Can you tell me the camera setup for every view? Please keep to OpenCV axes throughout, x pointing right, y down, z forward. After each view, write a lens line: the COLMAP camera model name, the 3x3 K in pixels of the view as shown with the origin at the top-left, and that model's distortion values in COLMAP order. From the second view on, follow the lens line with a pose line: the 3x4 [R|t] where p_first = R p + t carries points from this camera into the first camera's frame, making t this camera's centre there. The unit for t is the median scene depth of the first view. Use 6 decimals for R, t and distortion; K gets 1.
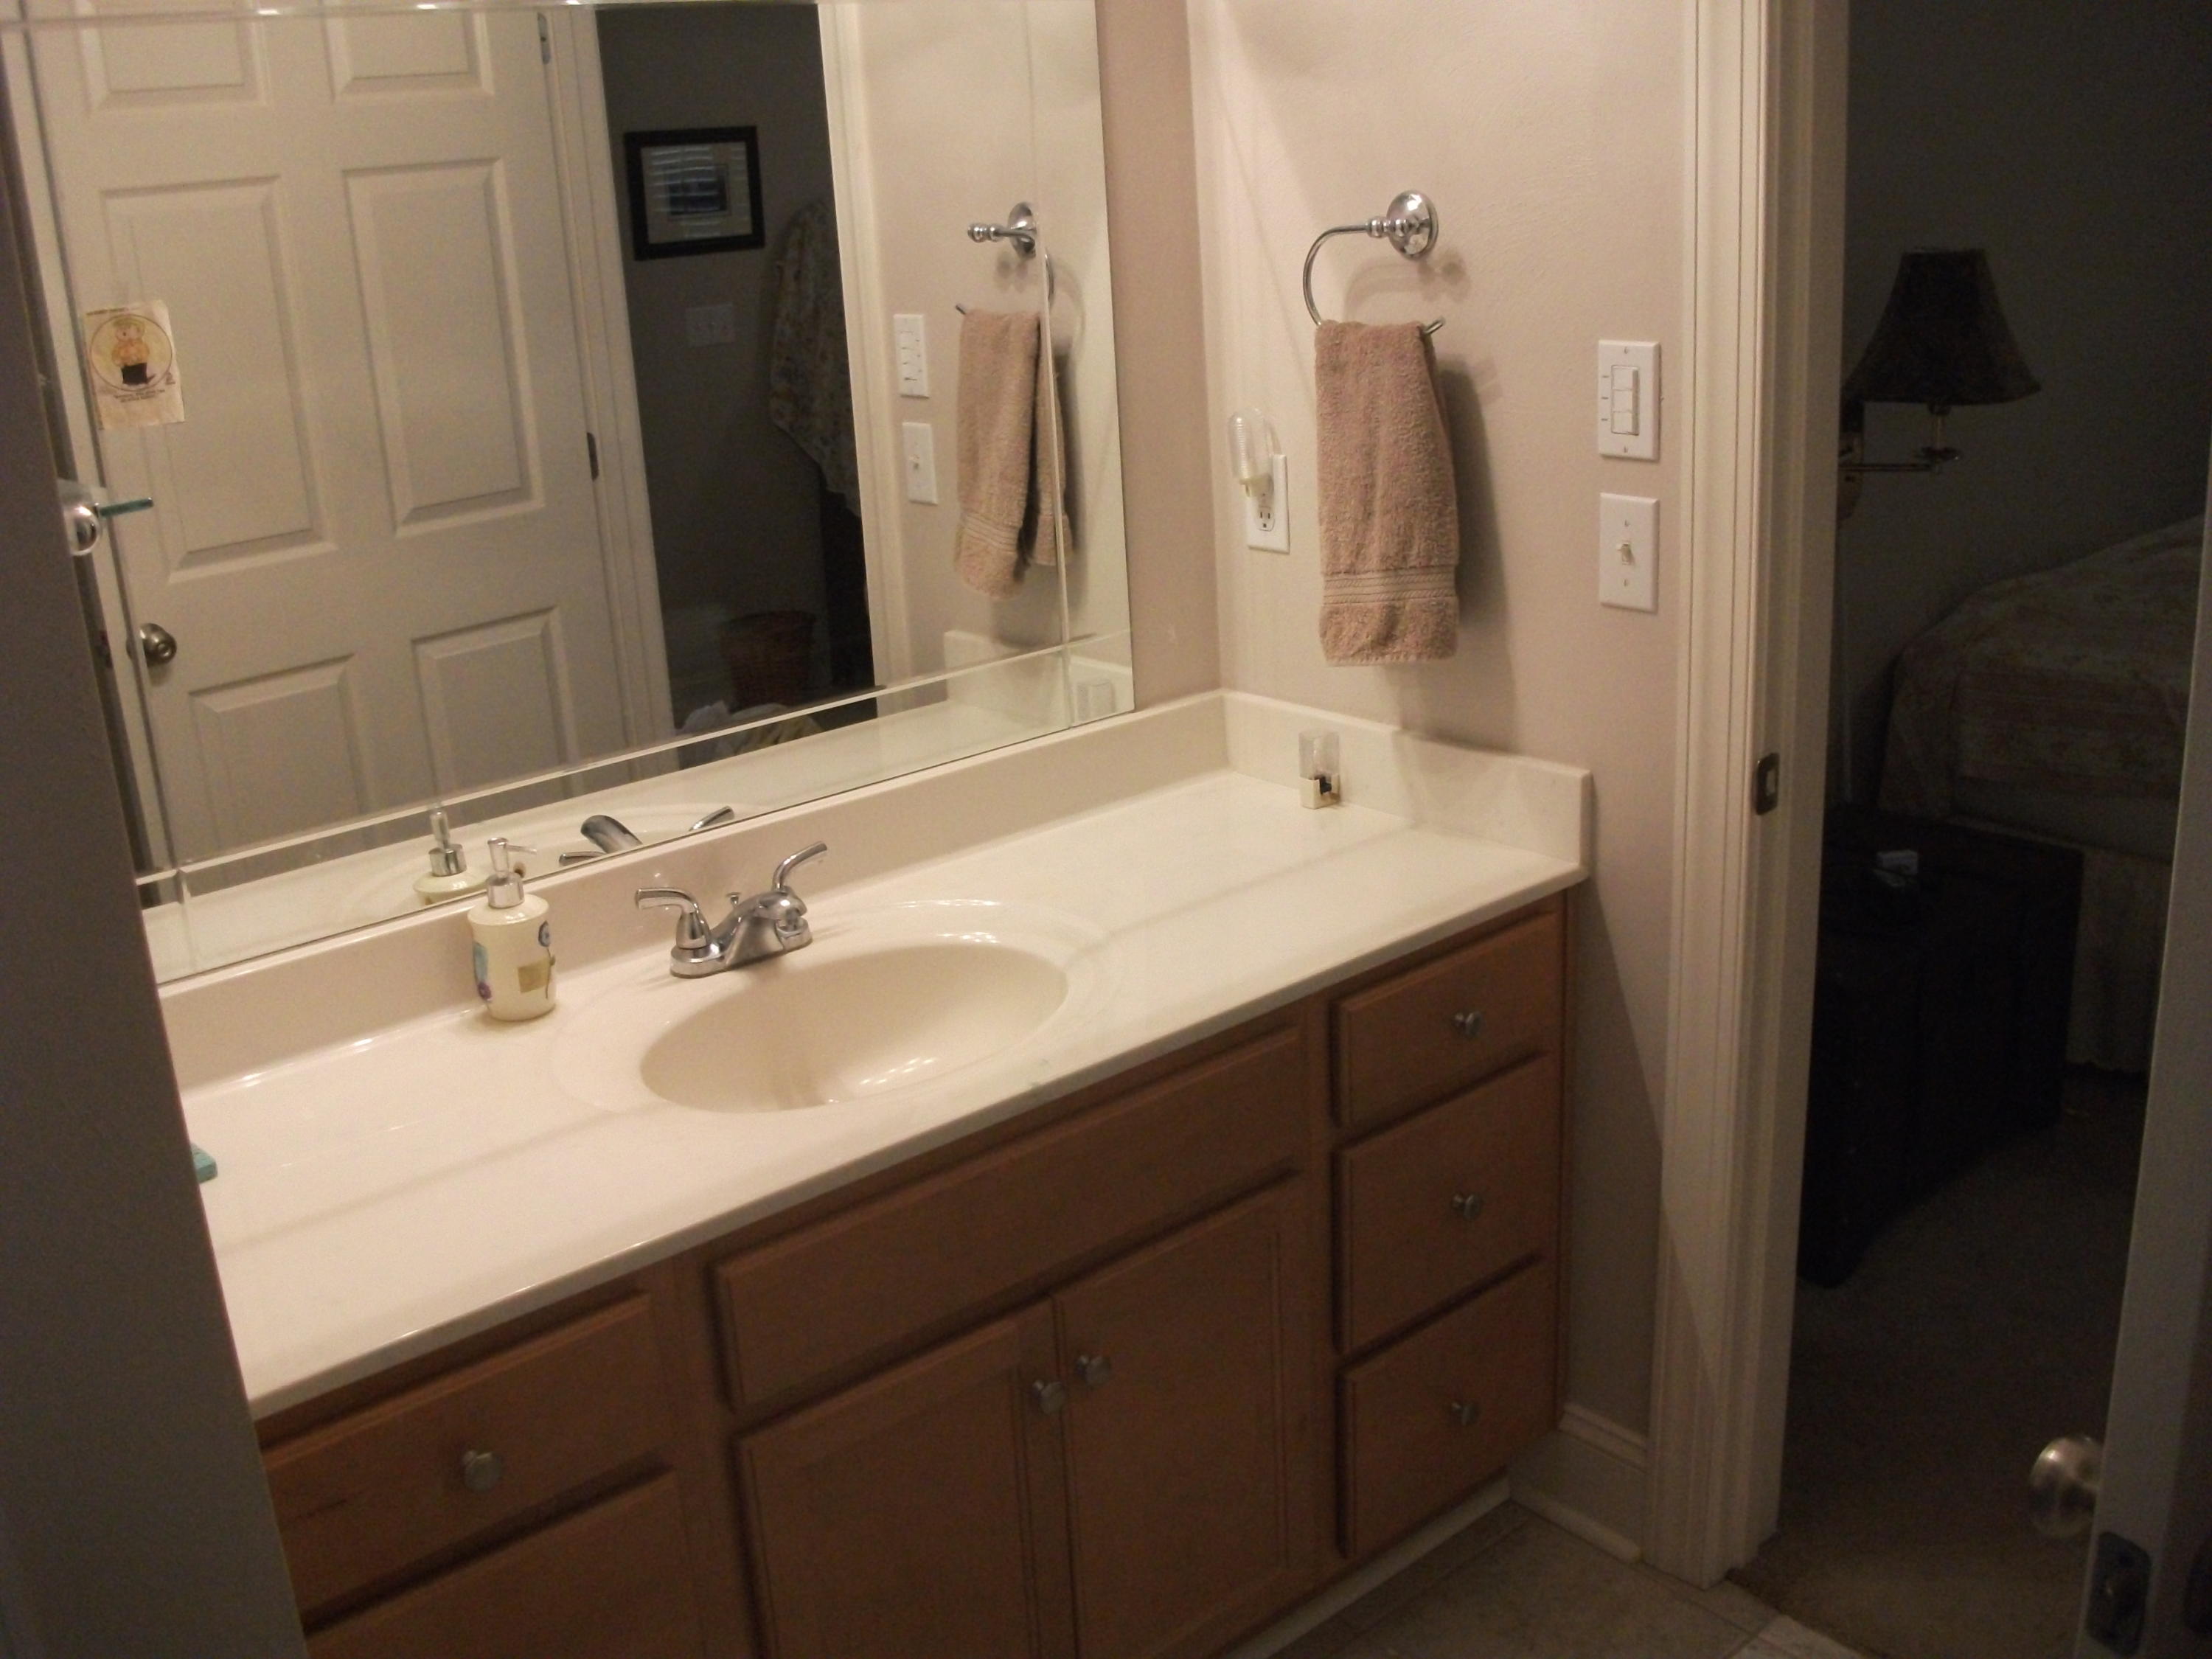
lens RADIAL K [[2117.9, 0, 1059.2], [0, 2117.9, 813.1], [0, 0, 1]] dist [-0.141342, 0.067547]
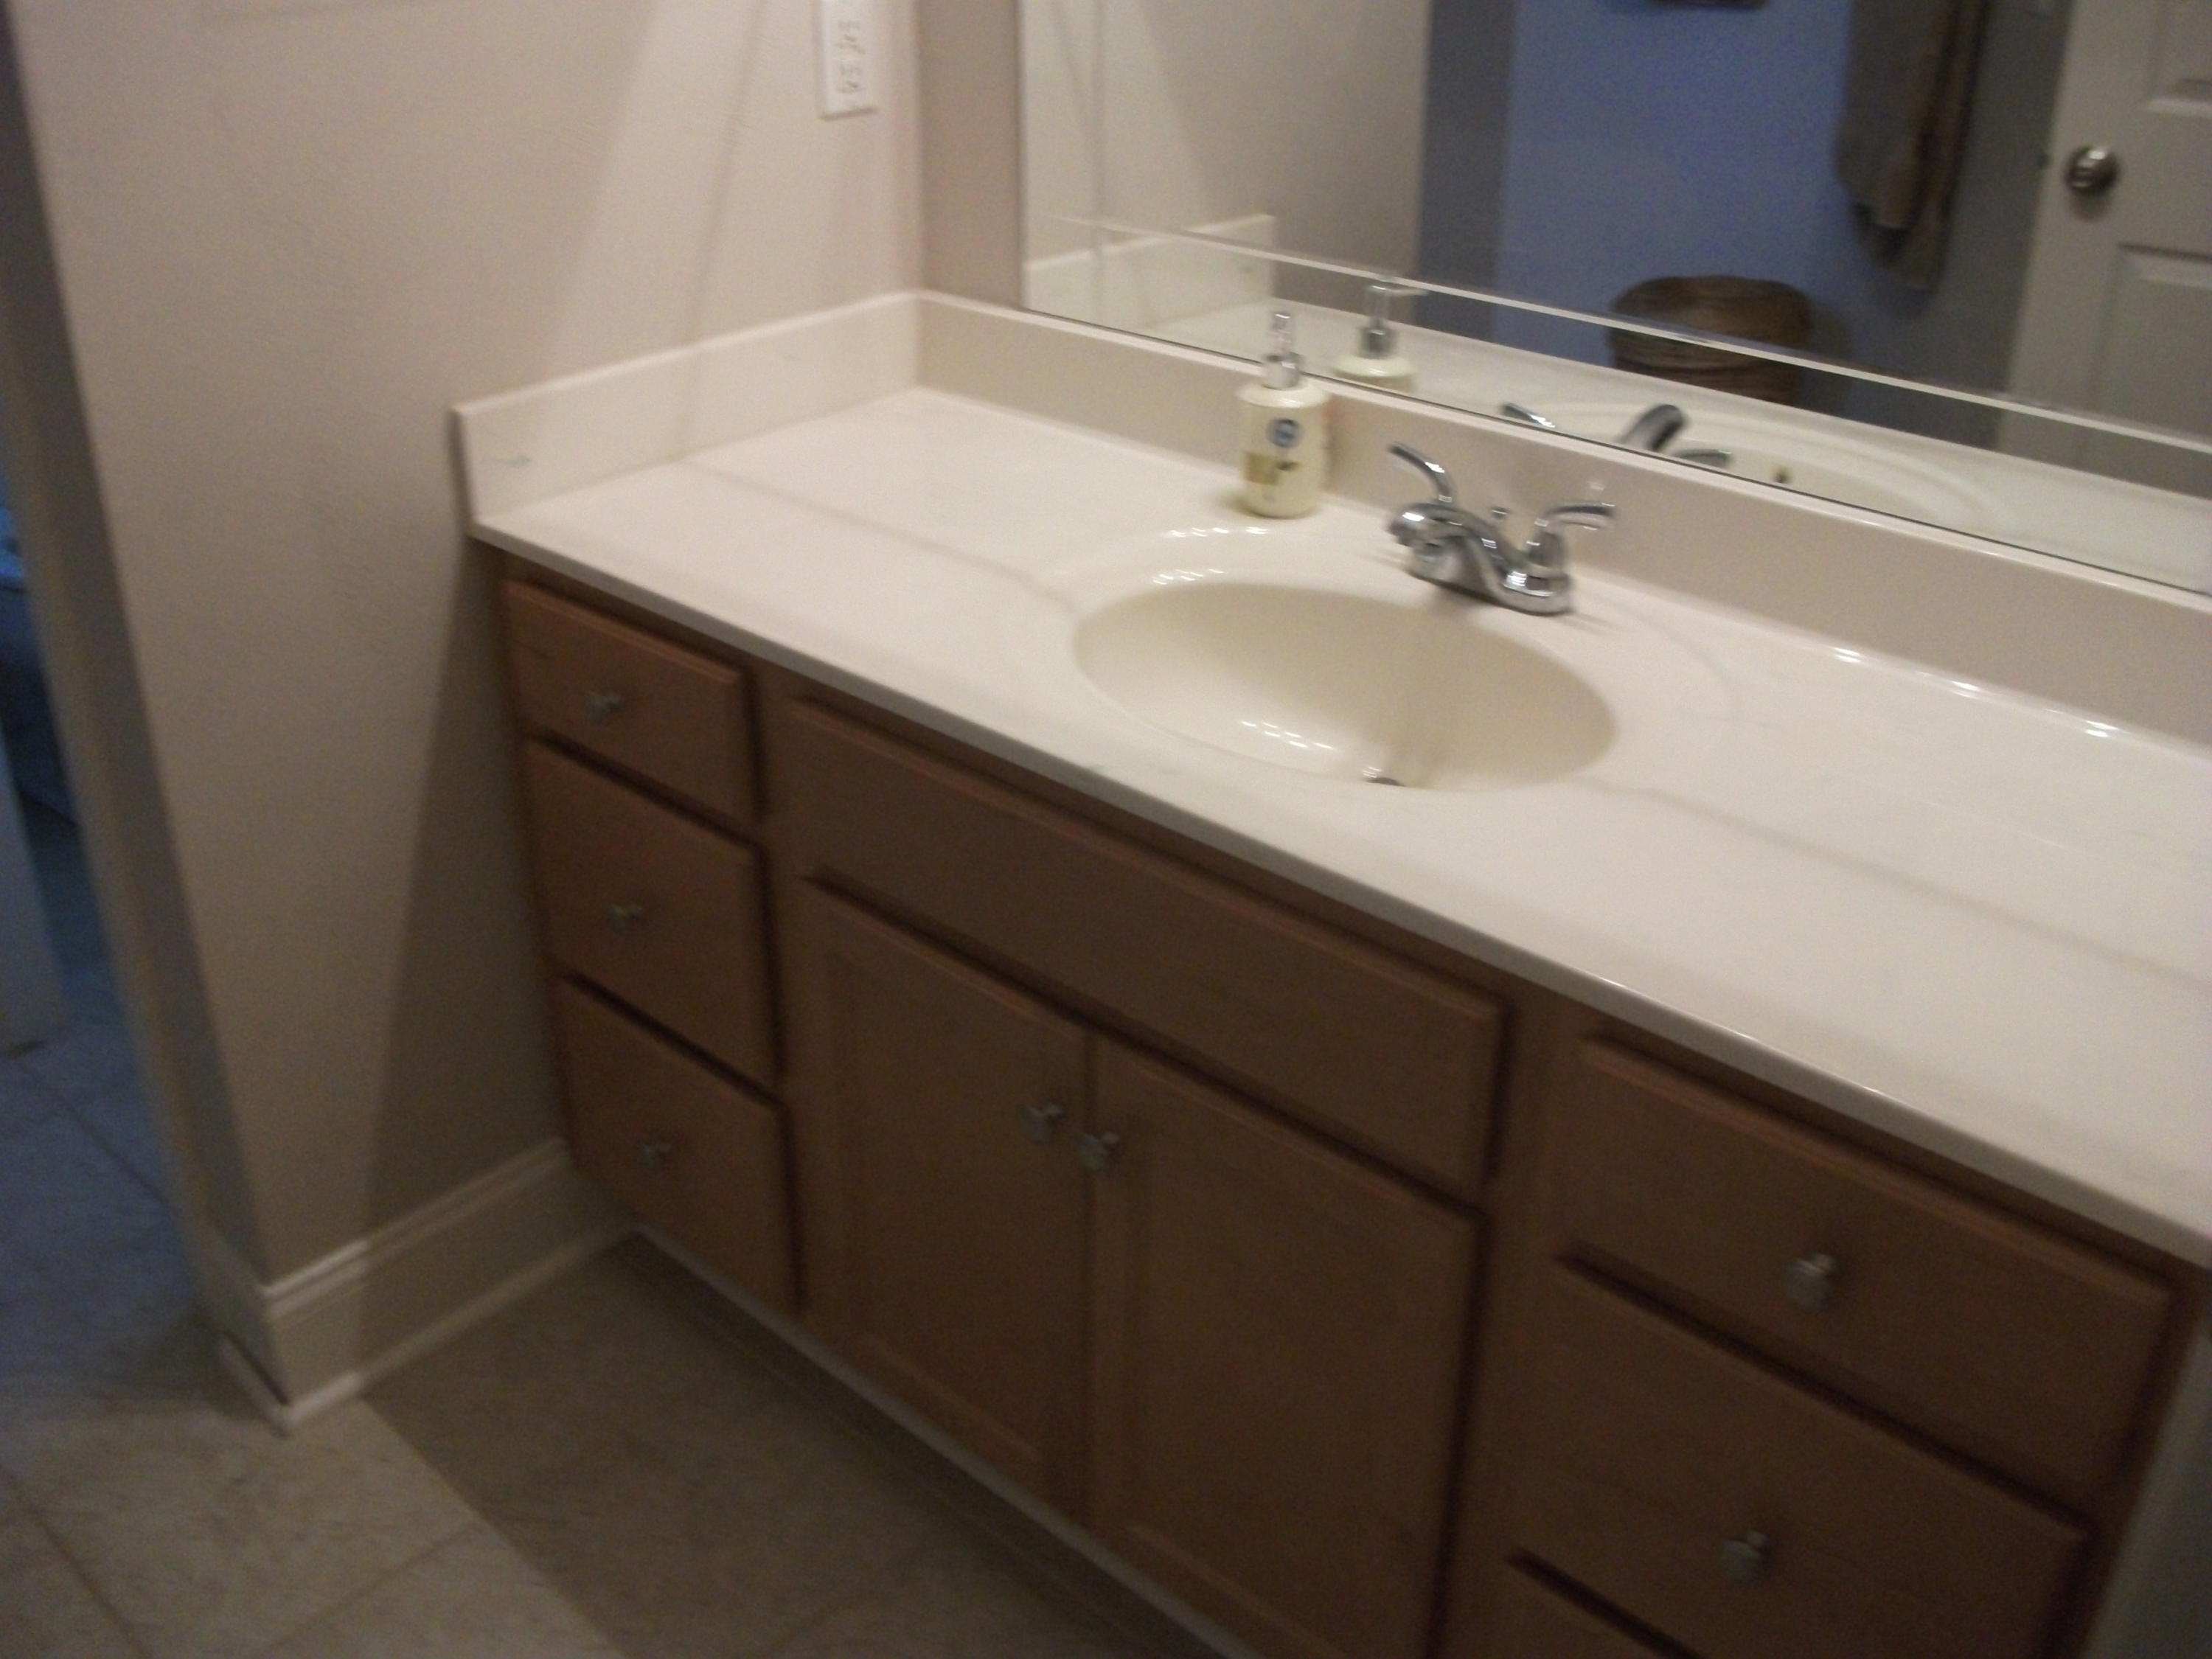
lens RADIAL K [[2117.9, 0, 1059.2], [0, 2117.9, 813.1], [0, 0, 1]] dist [-0.141342, 0.067547]
pose [[0.115779, 0.507015, -0.854126, 0.554048], [-0.299818, 0.837638, 0.456587, -0.174949], [0.946945, 0.203219, 0.248993, 0.675448]]
